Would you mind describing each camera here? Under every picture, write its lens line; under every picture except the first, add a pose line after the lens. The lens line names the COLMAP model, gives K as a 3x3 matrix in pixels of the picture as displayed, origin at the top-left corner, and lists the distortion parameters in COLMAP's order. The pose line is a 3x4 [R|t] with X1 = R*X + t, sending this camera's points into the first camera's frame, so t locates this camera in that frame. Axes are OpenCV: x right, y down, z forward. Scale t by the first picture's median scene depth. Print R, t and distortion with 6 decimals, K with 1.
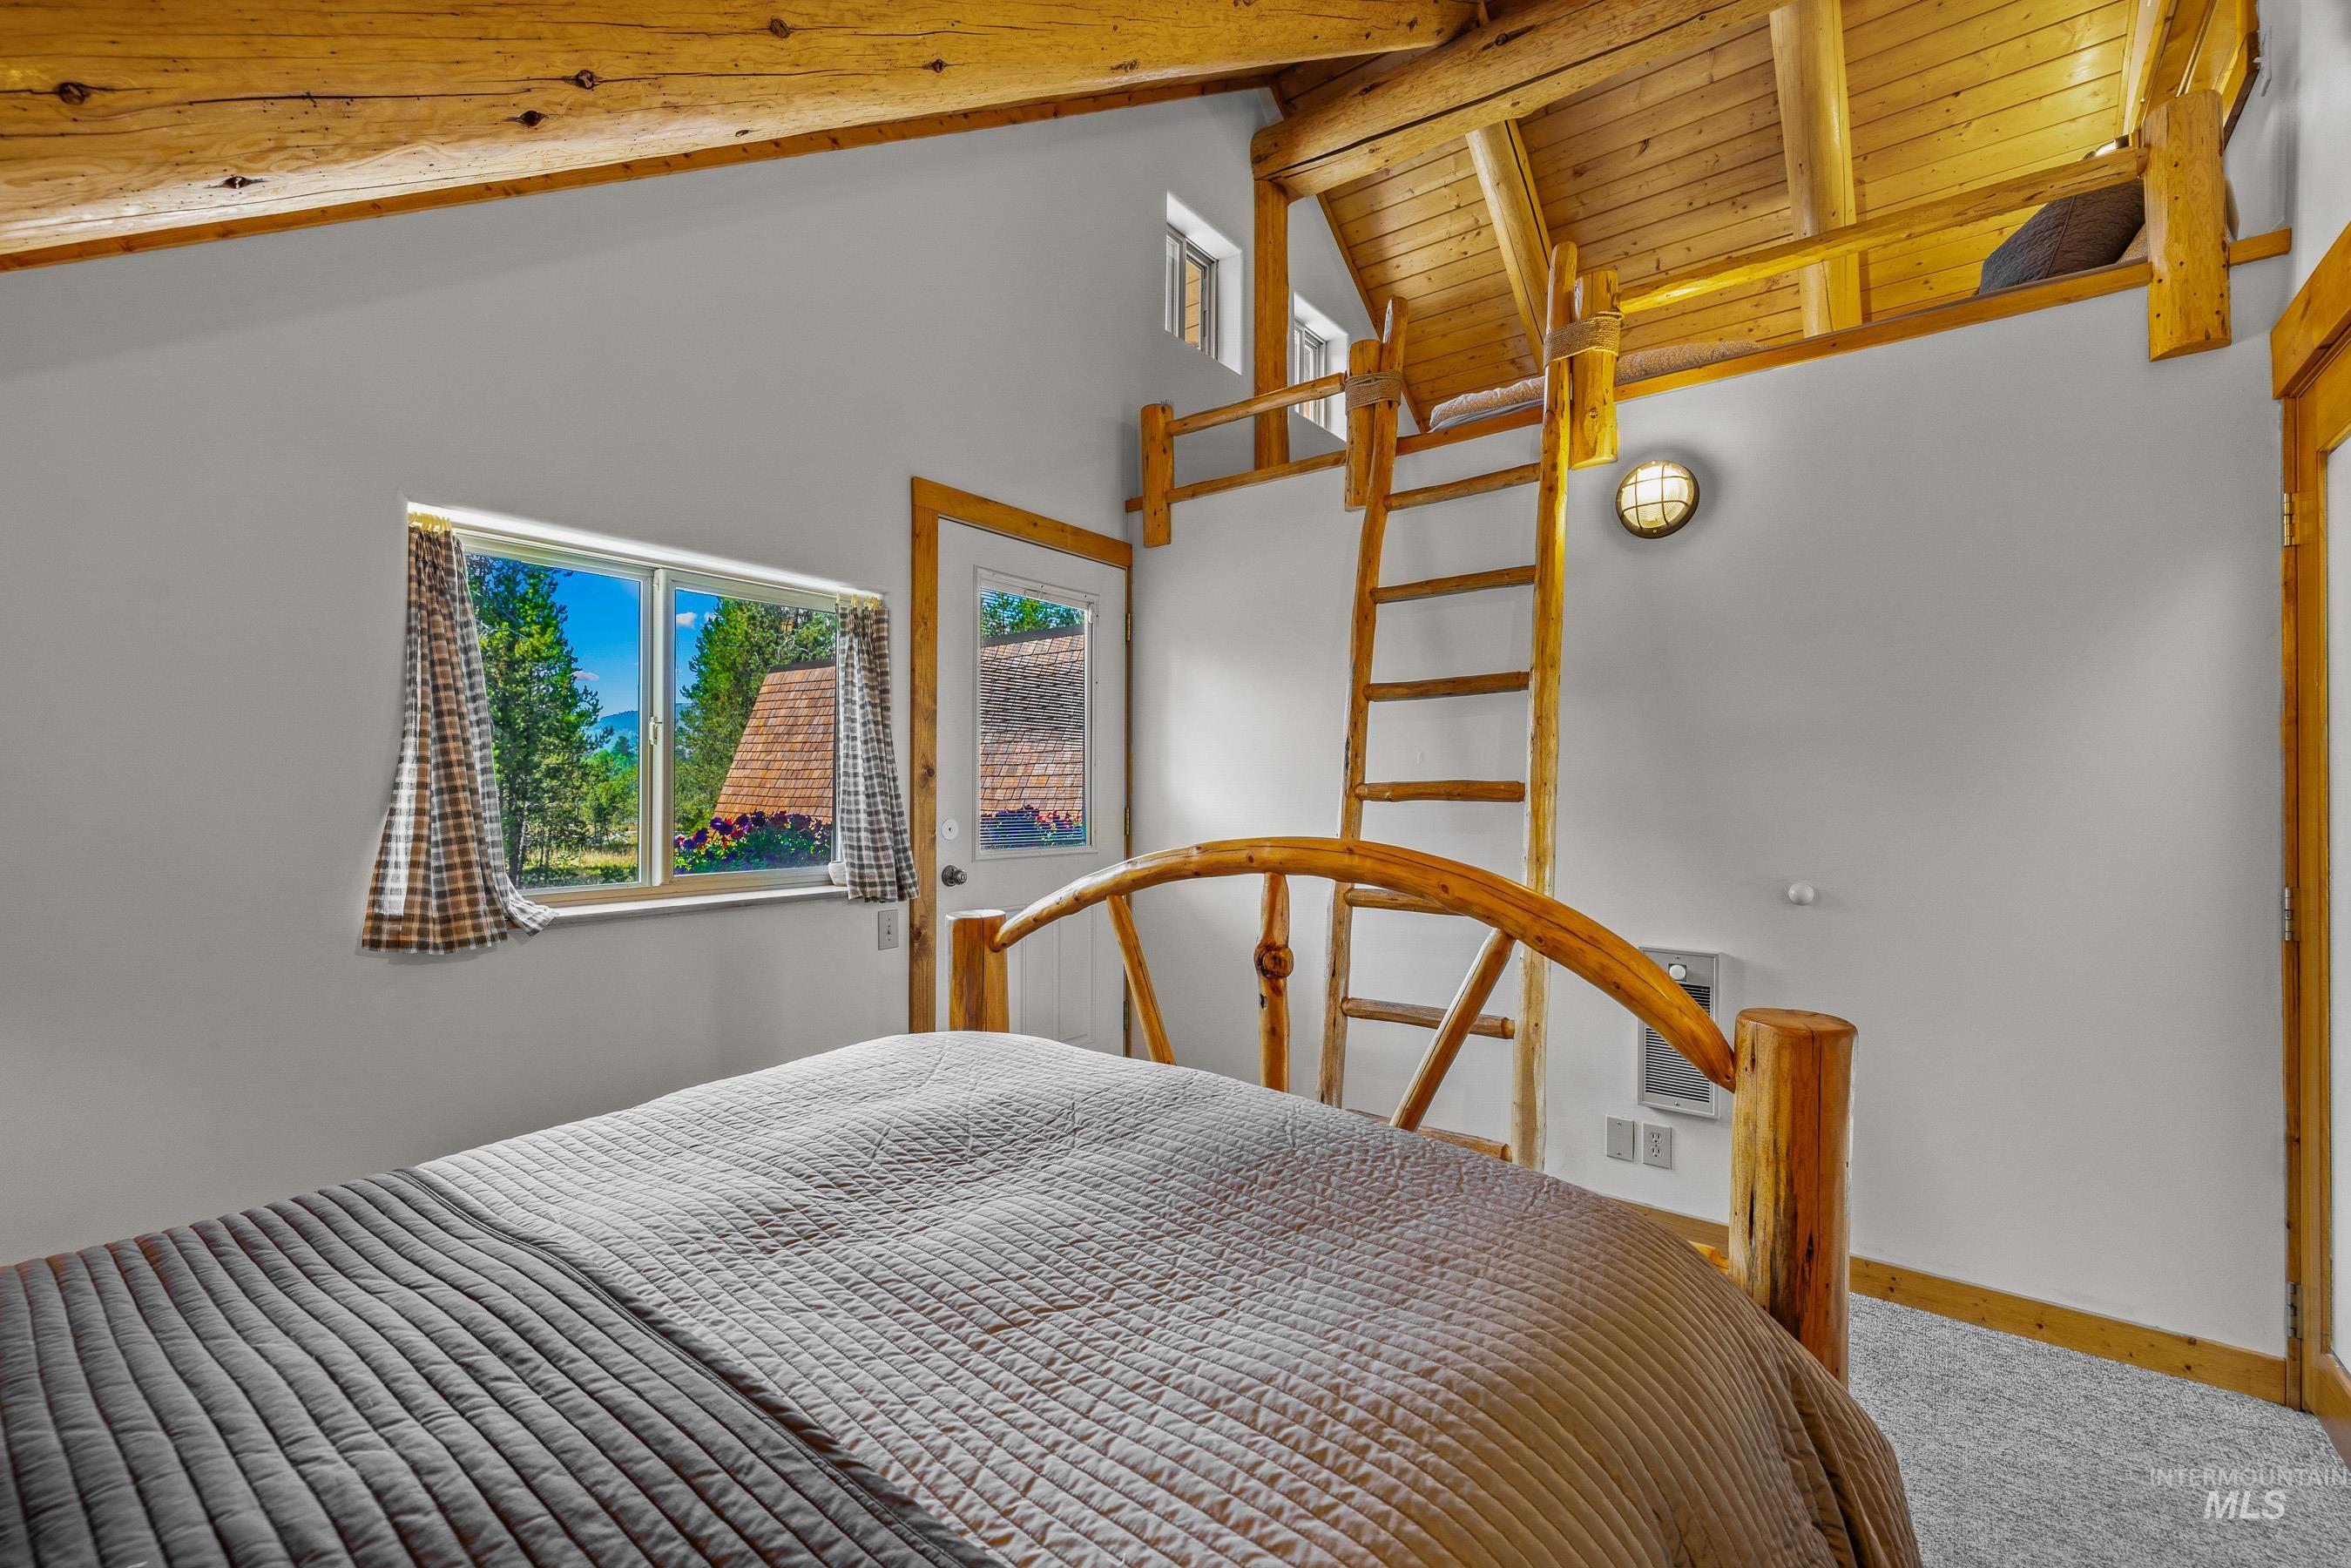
lens RADIAL K [[994.1, 0, 1167.4], [0, 994.1, 788.8], [0, 0, 1]] dist [0.001354, -0.000524]
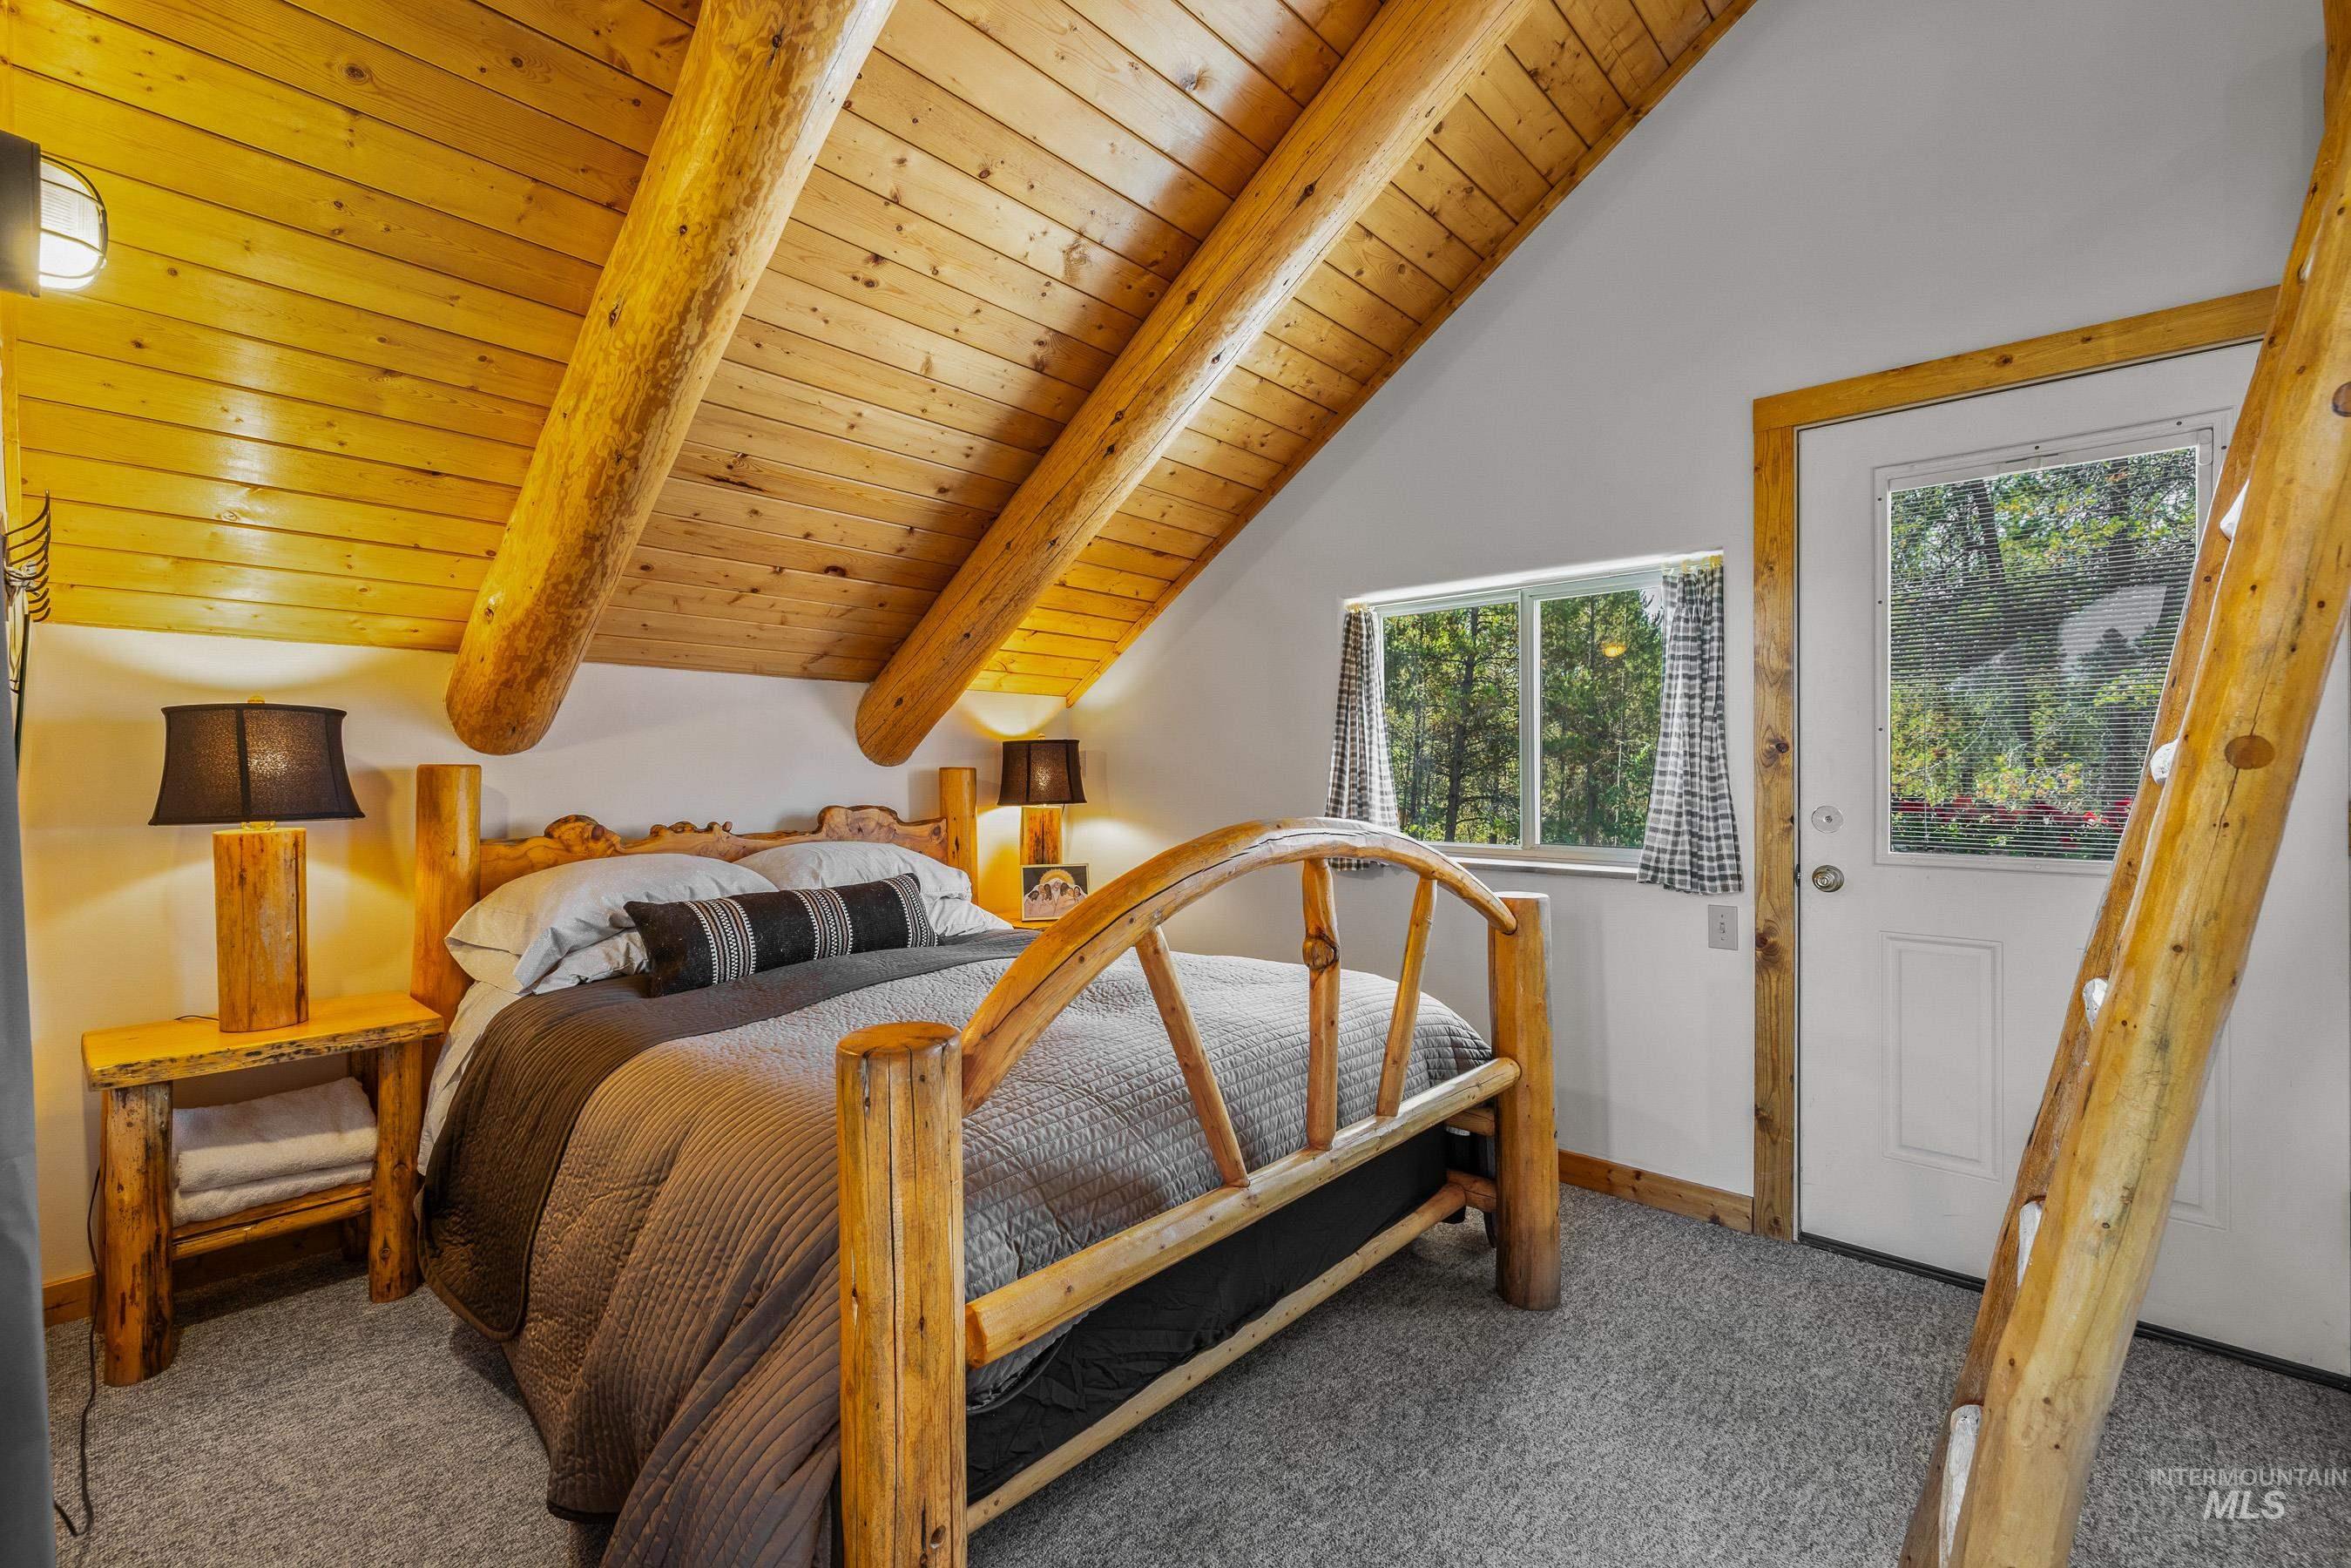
lens RADIAL K [[994.1, 0, 1167.4], [0, 994.1, 788.8], [0, 0, 1]] dist [0.001354, -0.000524]
pose [[-0.078604, 0.017119, -0.996759, 0.647110], [0.007061, 0.999837, 0.016615, 0.000203], [0.996881, -0.005733, -0.078712, 0.576283]]
